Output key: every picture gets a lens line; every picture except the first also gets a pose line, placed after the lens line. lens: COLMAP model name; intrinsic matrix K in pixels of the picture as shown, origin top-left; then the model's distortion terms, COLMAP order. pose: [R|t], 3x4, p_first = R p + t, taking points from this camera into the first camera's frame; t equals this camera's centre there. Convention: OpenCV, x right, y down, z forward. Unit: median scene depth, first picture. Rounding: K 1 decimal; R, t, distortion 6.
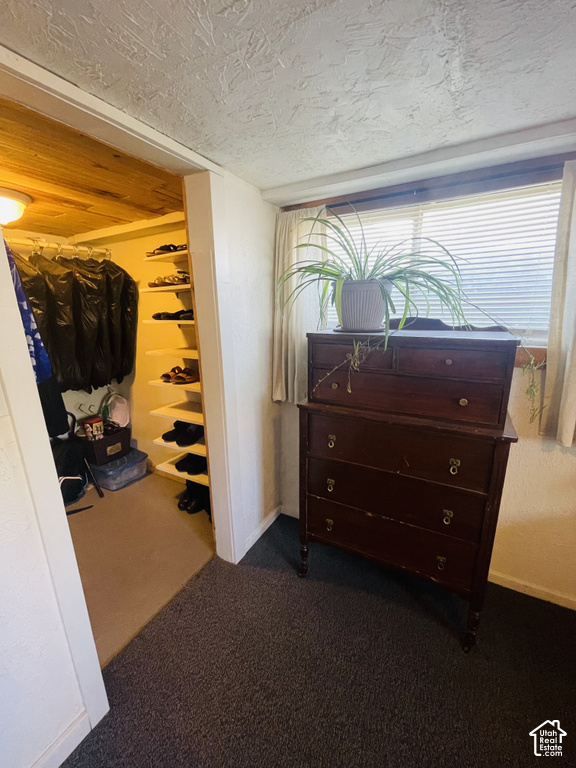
lens RADIAL K [[311.4, 0, 283.9], [0, 311.4, 386.2], [0, 0, 1]] dist [-0.002505, -0.001222]
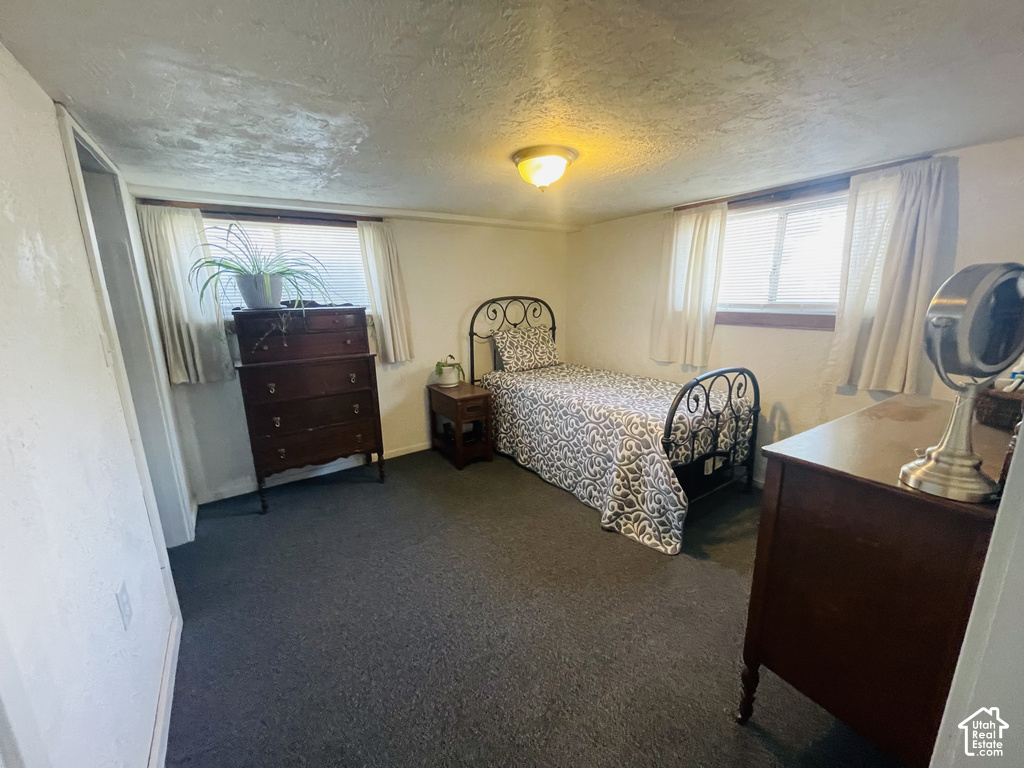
lens RADIAL K [[415.3, 0, 511.6], [0, 415.3, 386.5], [0, 0, 1]] dist [-0.002505, -0.001222]
pose [[0.445200, -0.187847, 0.875506, -0.992526], [0.230324, 0.968872, 0.090759, 0.248954], [-0.865302, 0.161244, 0.474608, -0.805696]]
